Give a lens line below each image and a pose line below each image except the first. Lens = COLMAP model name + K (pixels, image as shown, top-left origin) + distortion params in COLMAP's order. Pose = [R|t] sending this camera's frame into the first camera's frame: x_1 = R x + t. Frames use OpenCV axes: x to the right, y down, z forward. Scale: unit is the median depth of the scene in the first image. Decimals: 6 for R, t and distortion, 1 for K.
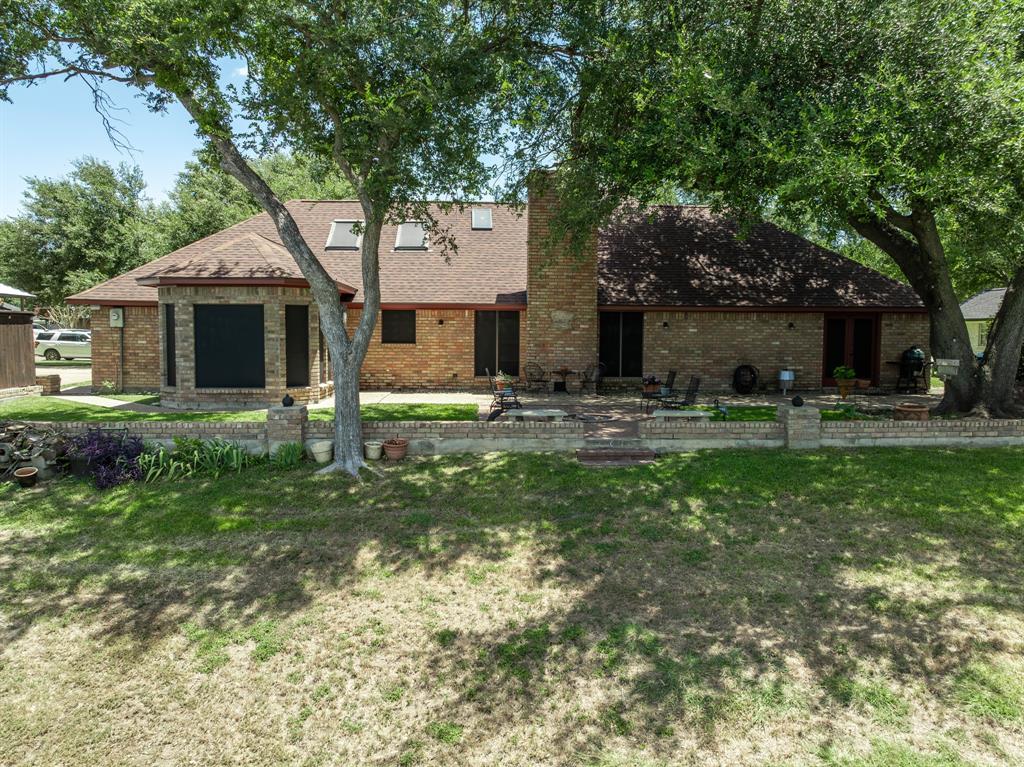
lens RADIAL K [[718.6, 0, 515.4], [0, 718.6, 387.9], [0, 0, 1]] dist [-0.032624, 0.021498]
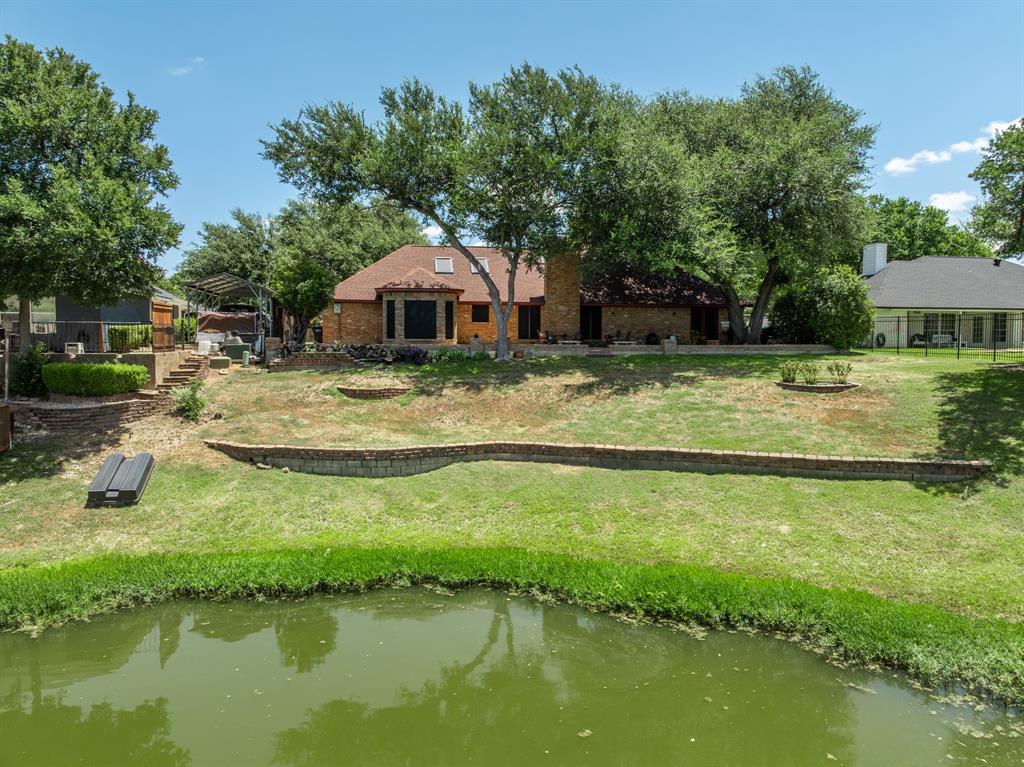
lens RADIAL K [[718.6, 0, 509.9], [0, 718.6, 380.2], [0, 0, 1]] dist [-0.032624, 0.021498]
pose [[0.995568, -0.006933, 0.093784, -0.284600], [0.009350, 0.999635, -0.025354, 0.158142], [-0.093574, 0.026119, 0.995270, -1.030409]]
